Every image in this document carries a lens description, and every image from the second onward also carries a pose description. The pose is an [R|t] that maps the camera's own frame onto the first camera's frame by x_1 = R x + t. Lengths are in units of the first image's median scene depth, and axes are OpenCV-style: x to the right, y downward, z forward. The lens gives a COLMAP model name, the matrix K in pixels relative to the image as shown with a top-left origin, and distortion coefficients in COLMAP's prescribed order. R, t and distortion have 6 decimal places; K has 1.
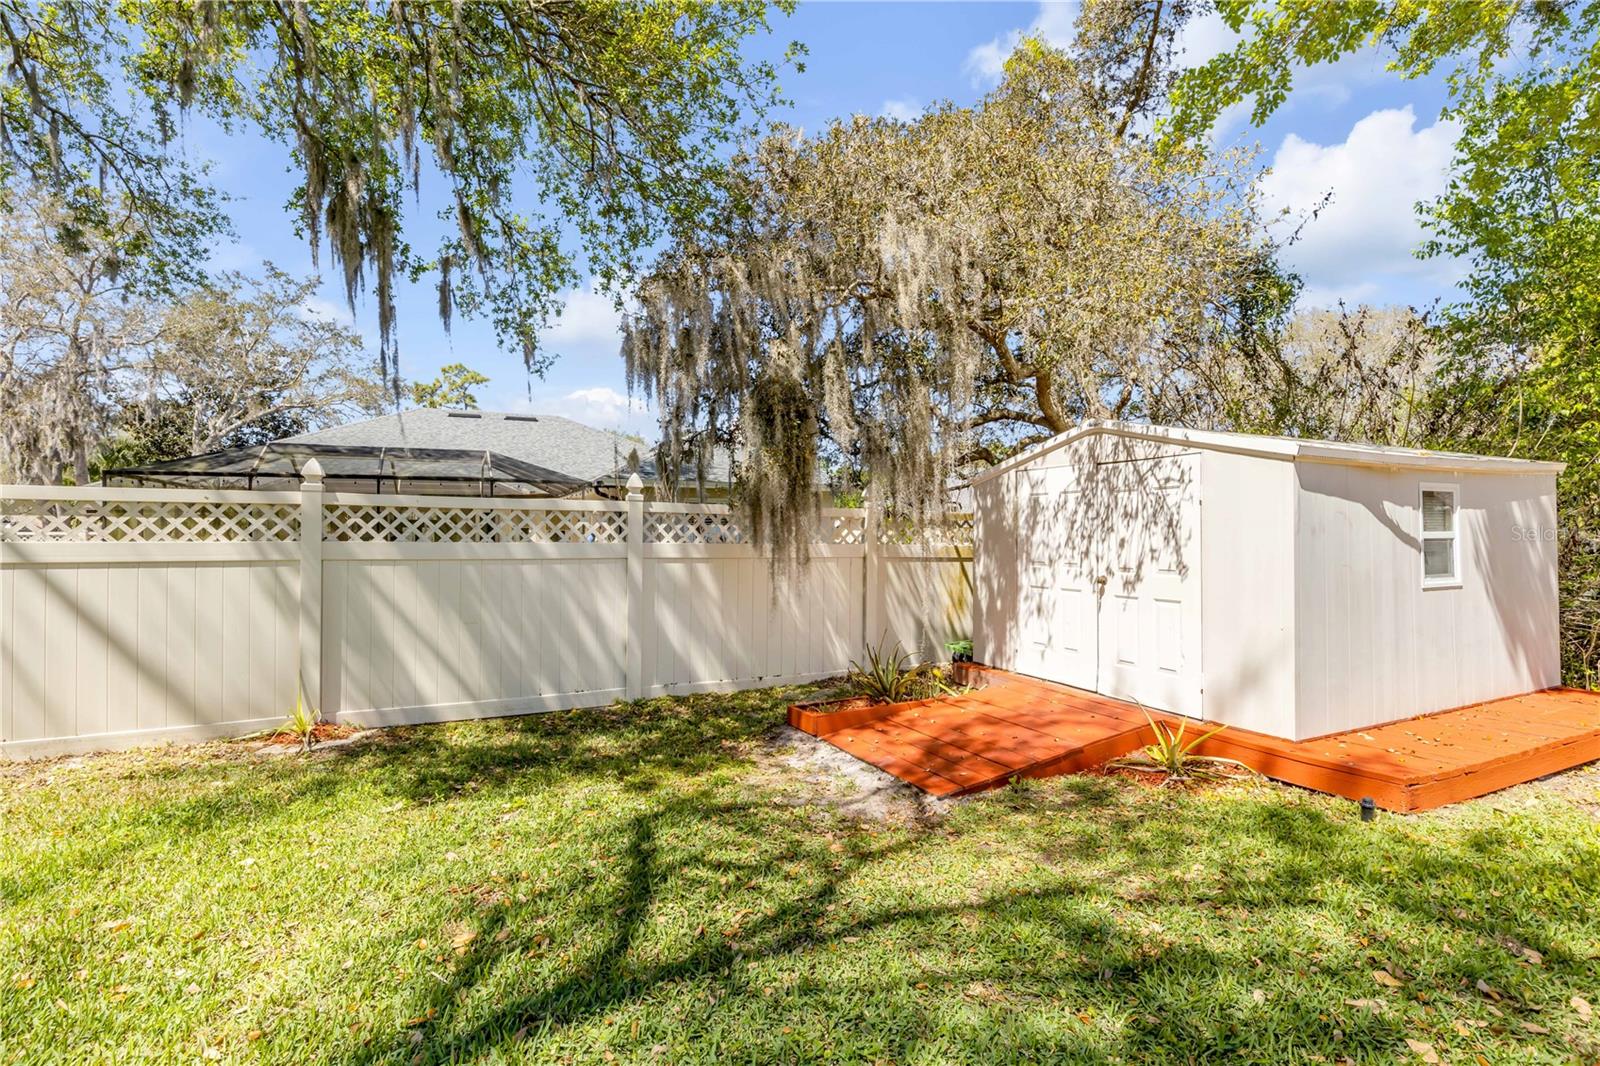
lens RADIAL K [[715.3, 0, 799.0], [0, 715.3, 537.3], [0, 0, 1]] dist [0.000017, -0.000110]
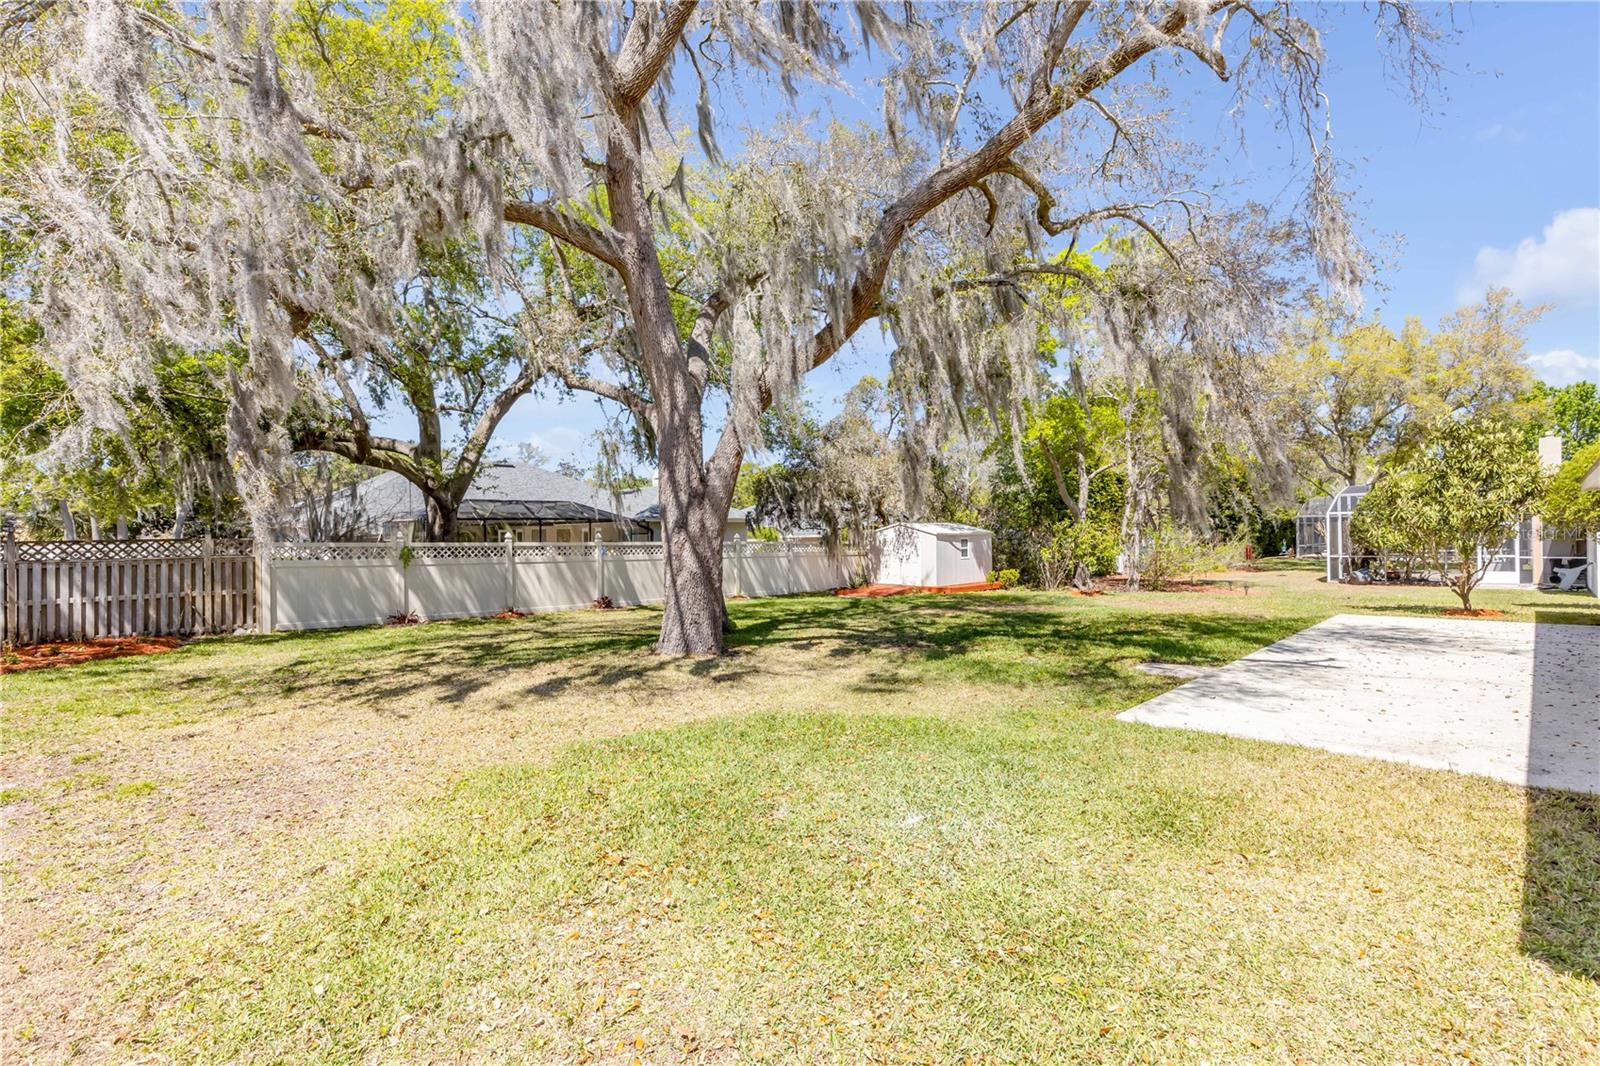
lens RADIAL K [[715.3, 0, 799.0], [0, 715.3, 537.3], [0, 0, 1]] dist [0.000017, -0.000110]
pose [[0.949386, 0.001676, 0.314106, -1.532117], [-0.001012, 0.999997, -0.002277, -0.059478], [-0.314109, 0.001844, 0.949385, -2.950484]]
